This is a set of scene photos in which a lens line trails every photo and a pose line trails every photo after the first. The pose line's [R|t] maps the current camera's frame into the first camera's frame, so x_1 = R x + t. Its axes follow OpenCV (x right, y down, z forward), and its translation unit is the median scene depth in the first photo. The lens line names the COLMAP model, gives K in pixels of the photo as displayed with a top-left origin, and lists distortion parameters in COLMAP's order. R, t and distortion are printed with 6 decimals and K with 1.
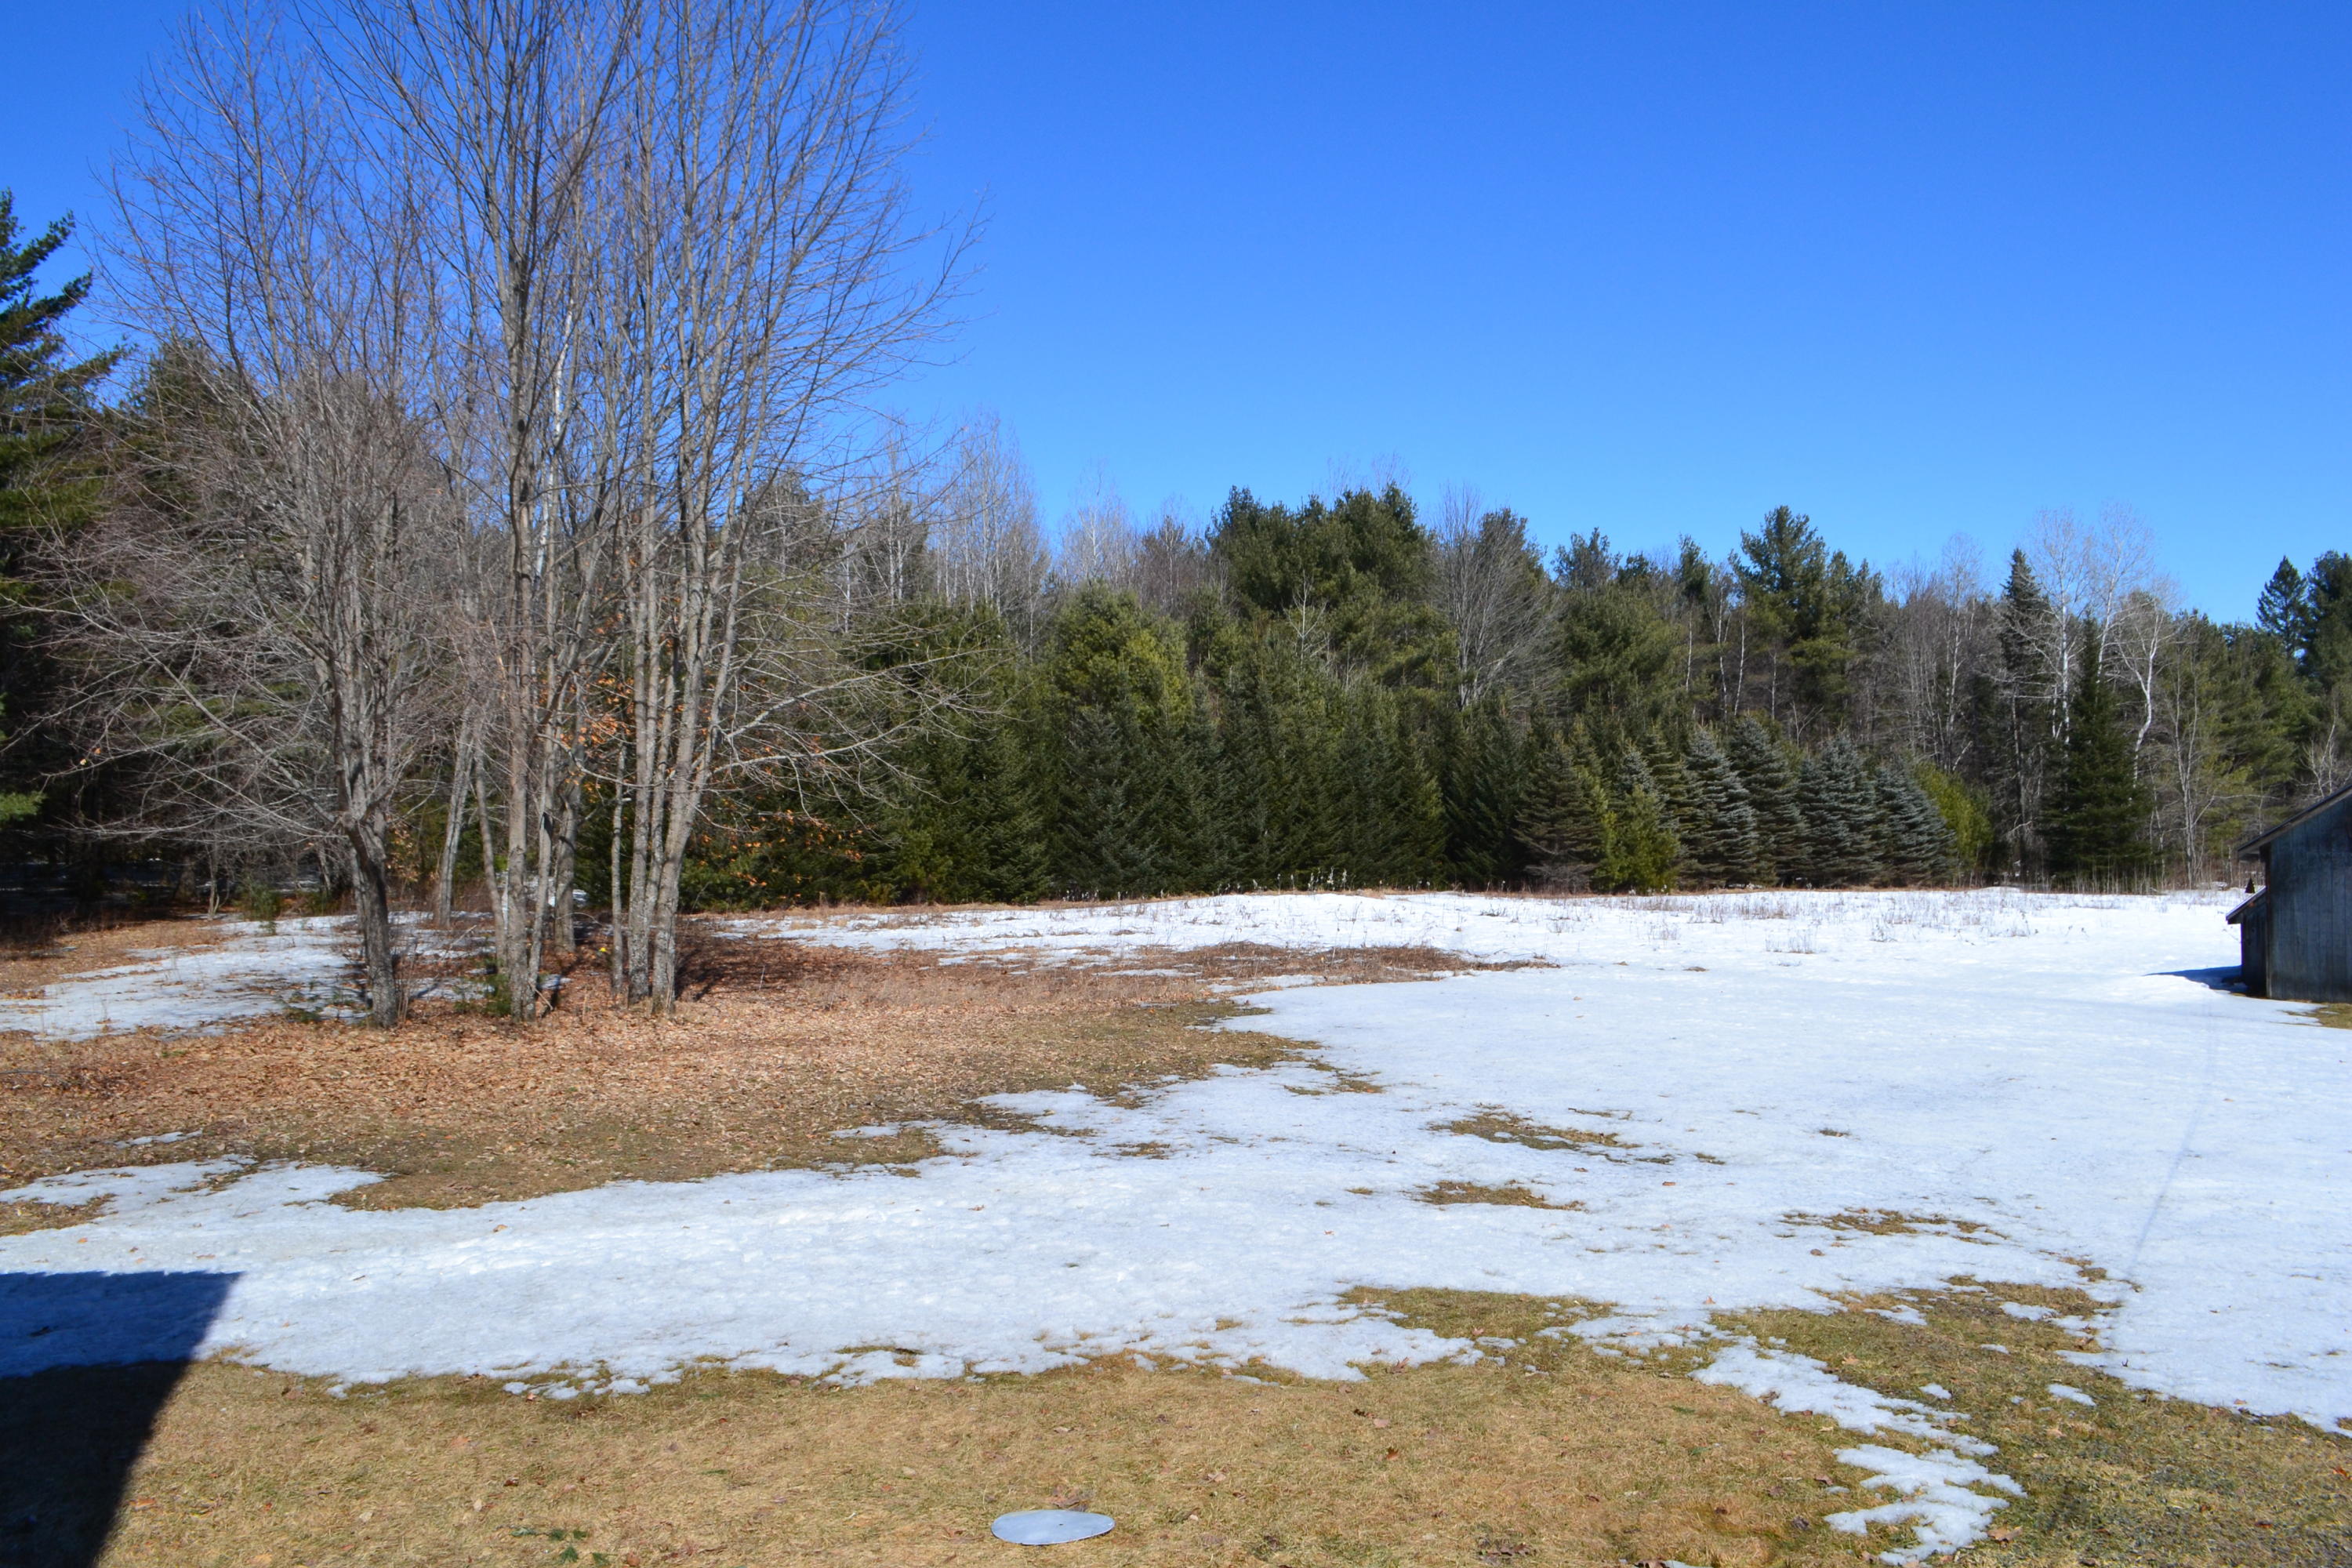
lens RADIAL K [[1891.0, 0, 1202.0], [0, 1891.0, 841.1], [0, 0, 1]] dist [-0.087122, 0.014654]
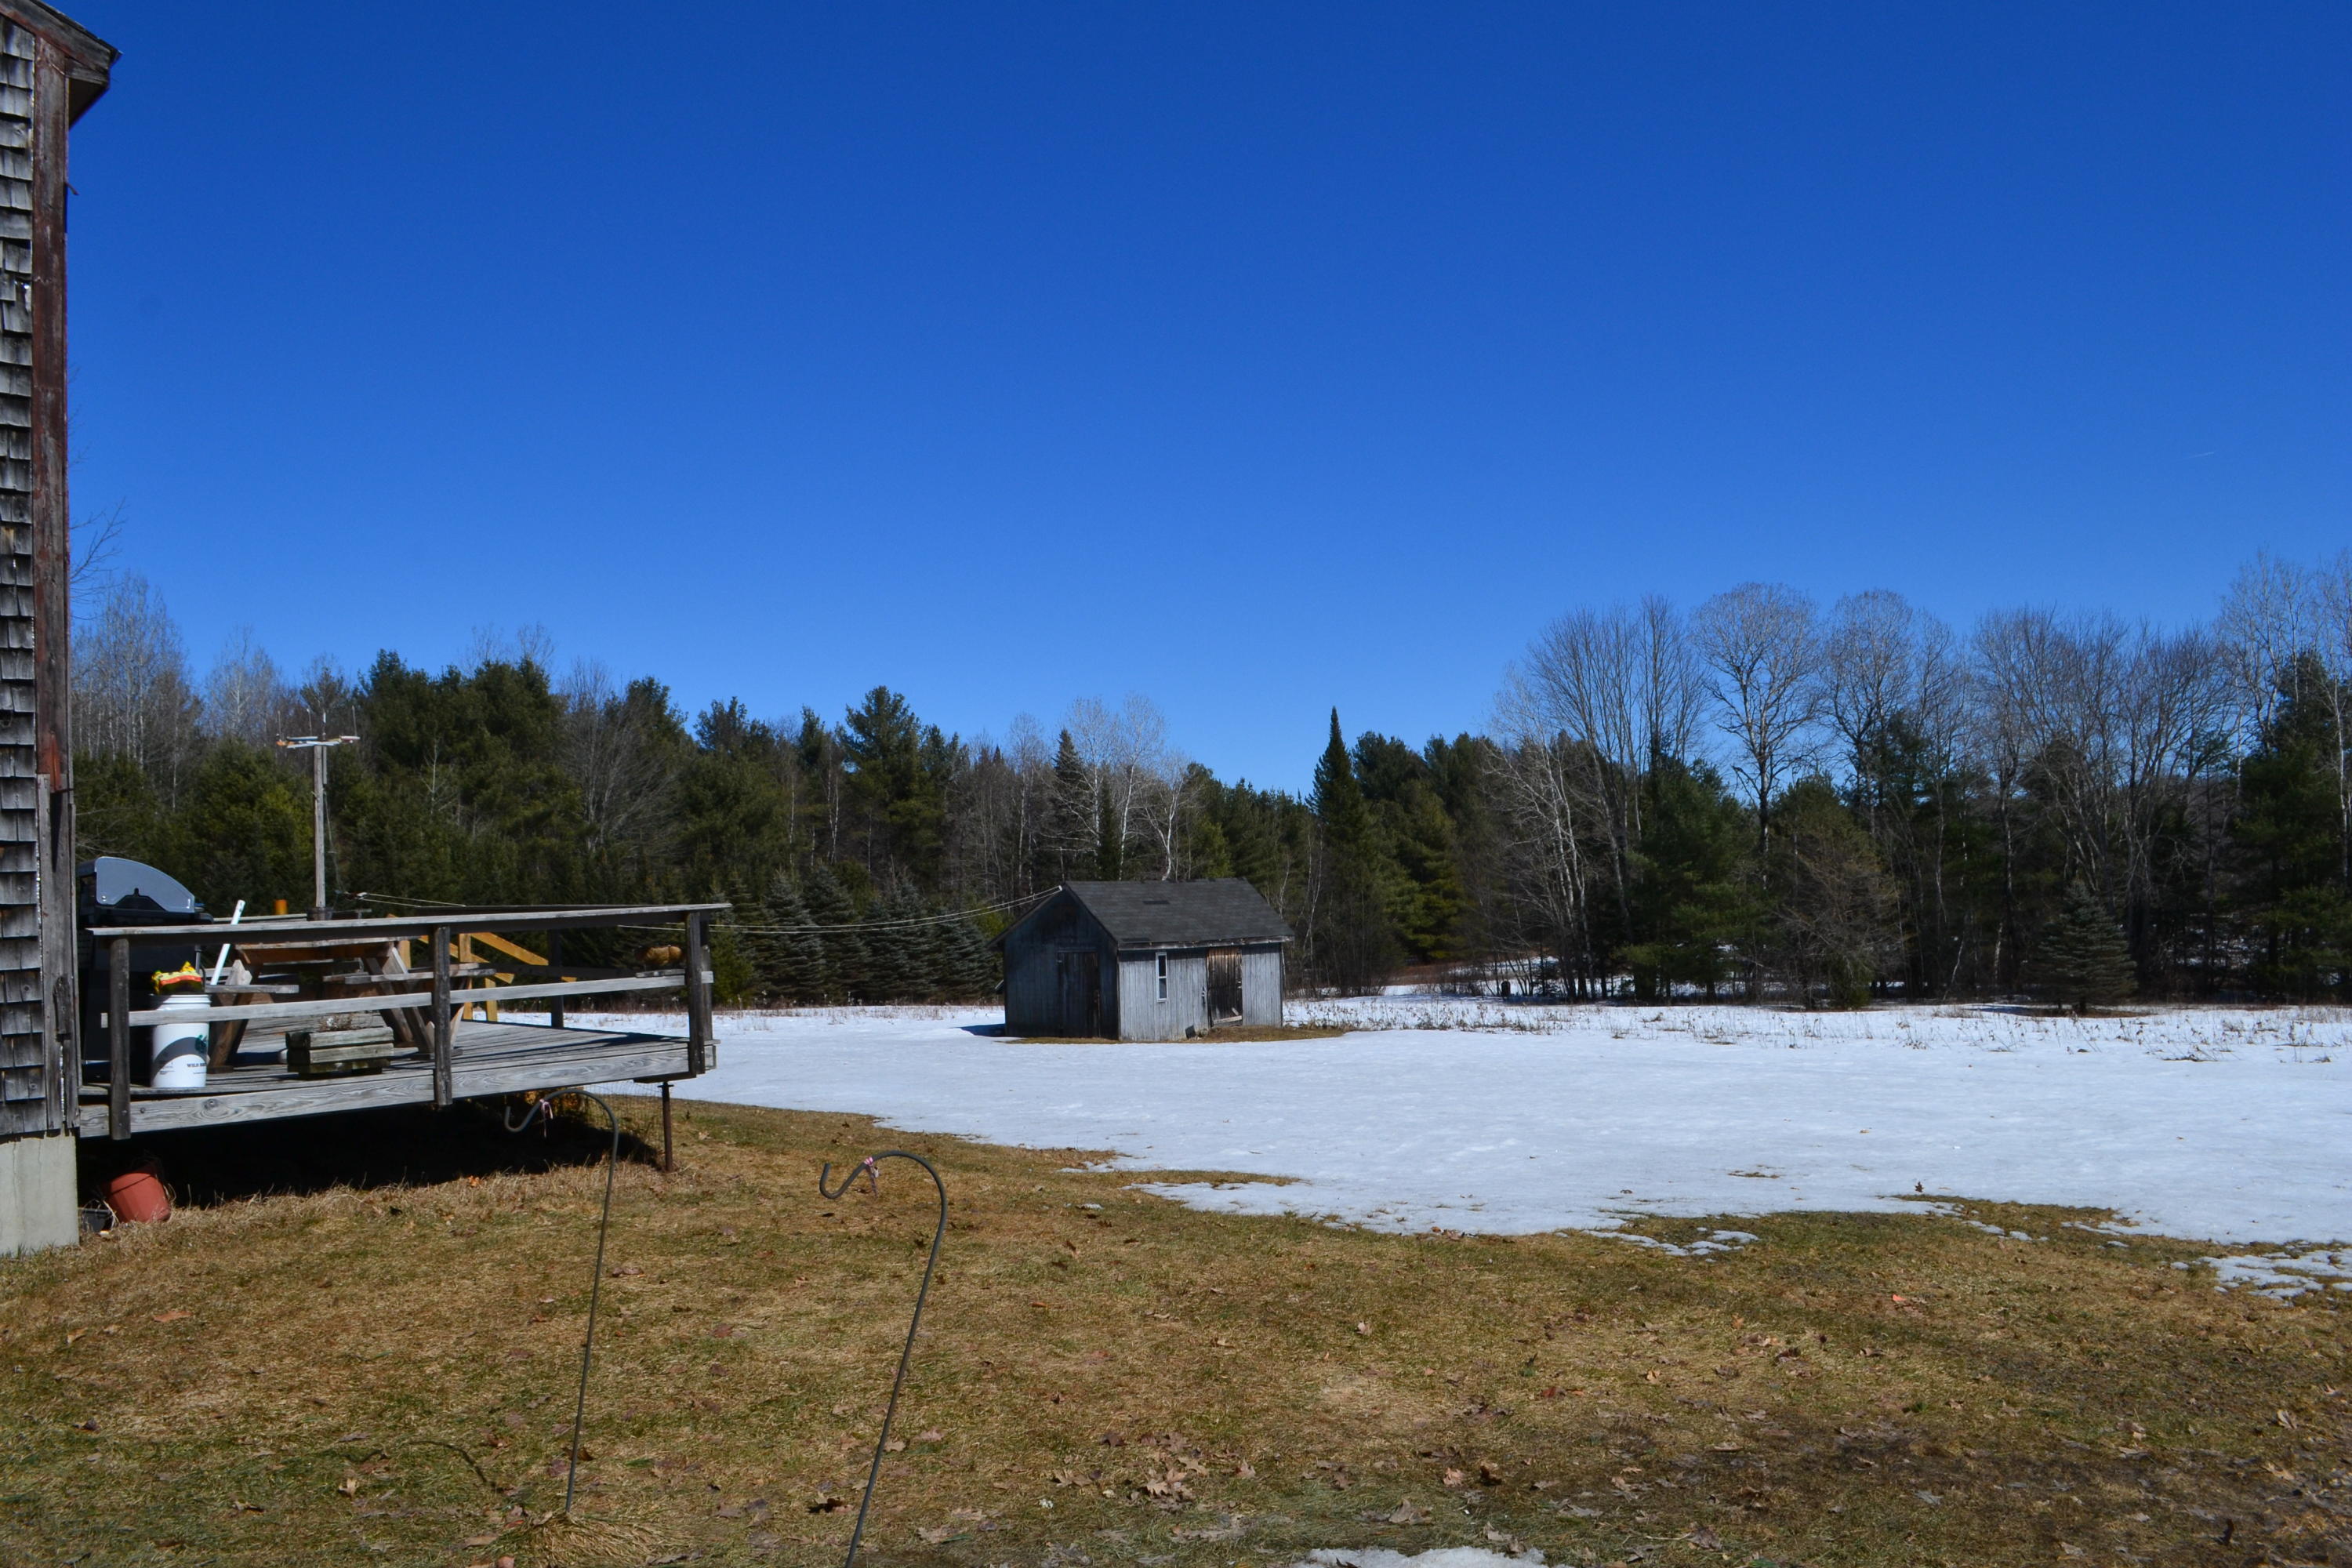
lens RADIAL K [[1891.0, 0, 1202.0], [0, 1891.0, 841.1], [0, 0, 1]] dist [-0.087122, 0.014654]
pose [[0.915635, 0.012391, 0.401819, 0.024584], [0.019875, 0.996907, -0.076032, 0.014394], [-0.401518, 0.077604, 0.912557, -0.190922]]
